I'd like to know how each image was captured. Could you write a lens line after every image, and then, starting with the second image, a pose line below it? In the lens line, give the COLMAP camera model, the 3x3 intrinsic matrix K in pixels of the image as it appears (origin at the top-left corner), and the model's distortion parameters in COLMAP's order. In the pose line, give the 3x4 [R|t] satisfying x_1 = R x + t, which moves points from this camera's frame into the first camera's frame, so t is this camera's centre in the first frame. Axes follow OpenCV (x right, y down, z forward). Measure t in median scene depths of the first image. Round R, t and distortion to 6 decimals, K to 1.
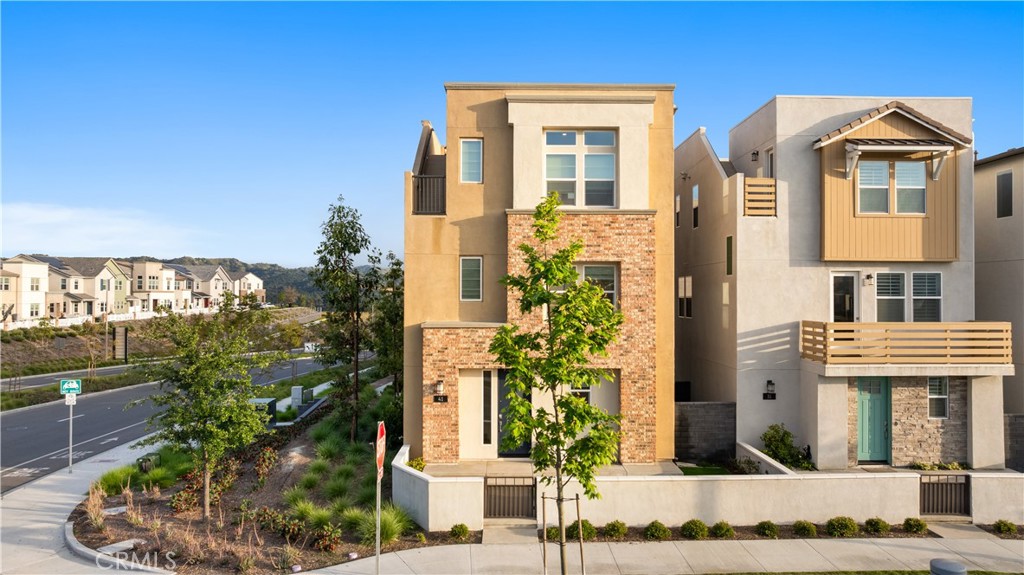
lens RADIAL K [[705.9, 0, 512.7], [0, 705.9, 285.5], [0, 0, 1]] dist [-0.012128, 0.006409]
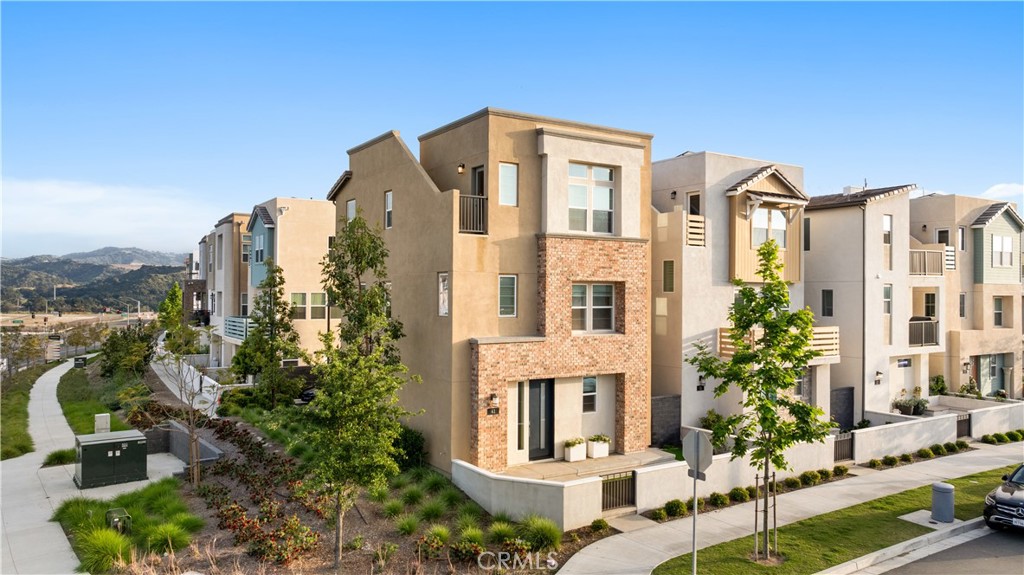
lens RADIAL K [[705.9, 0, 509.5], [0, 705.9, 291.4], [0, 0, 1]] dist [-0.012128, 0.006409]
pose [[0.859959, 0.002997, 0.510354, -0.598909], [-0.007196, 0.999955, 0.006253, -0.022999], [-0.510312, -0.009050, 0.859942, 0.087607]]
